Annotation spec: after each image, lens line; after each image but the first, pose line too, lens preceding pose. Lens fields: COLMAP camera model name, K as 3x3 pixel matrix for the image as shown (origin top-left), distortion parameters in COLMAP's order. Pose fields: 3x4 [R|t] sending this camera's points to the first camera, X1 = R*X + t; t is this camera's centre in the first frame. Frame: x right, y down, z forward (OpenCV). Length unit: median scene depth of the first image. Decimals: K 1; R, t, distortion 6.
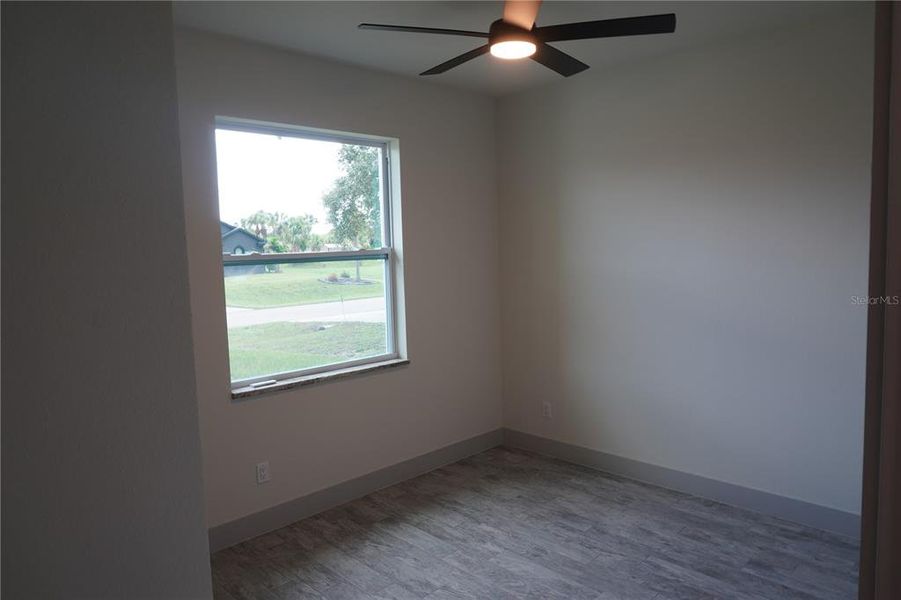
lens RADIAL K [[618.3, 0, 453.7], [0, 618.3, 299.2], [0, 0, 1]] dist [-0.004489, -0.000725]
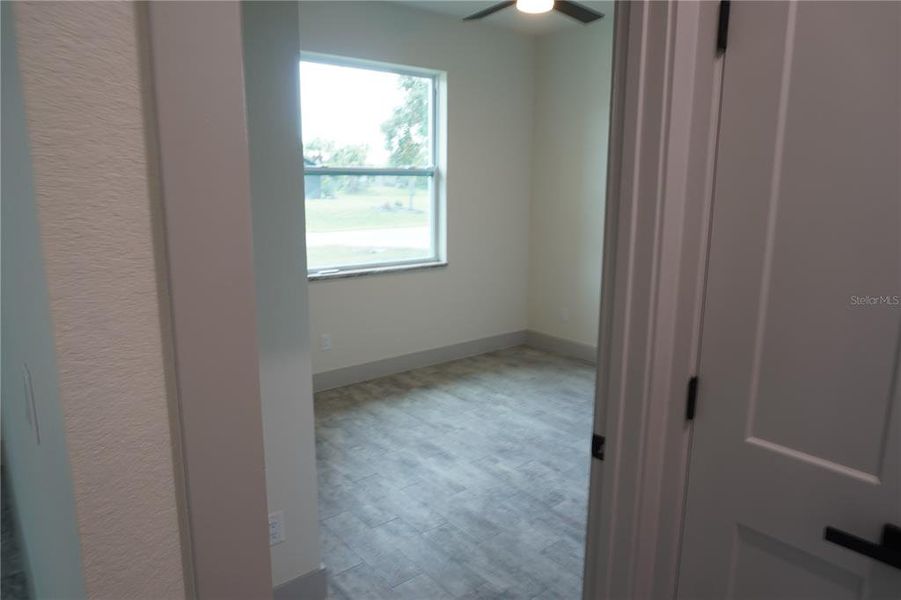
lens RADIAL K [[617.5, 0, 453.4], [0, 617.5, 289.8], [0, 0, 1]] dist [0.000820, 0.000164]
pose [[0.995407, 0.053998, -0.079057, 0.038675], [-0.046530, 0.994537, 0.093440, 0.040292], [0.083670, -0.089332, 0.992481, -0.194408]]
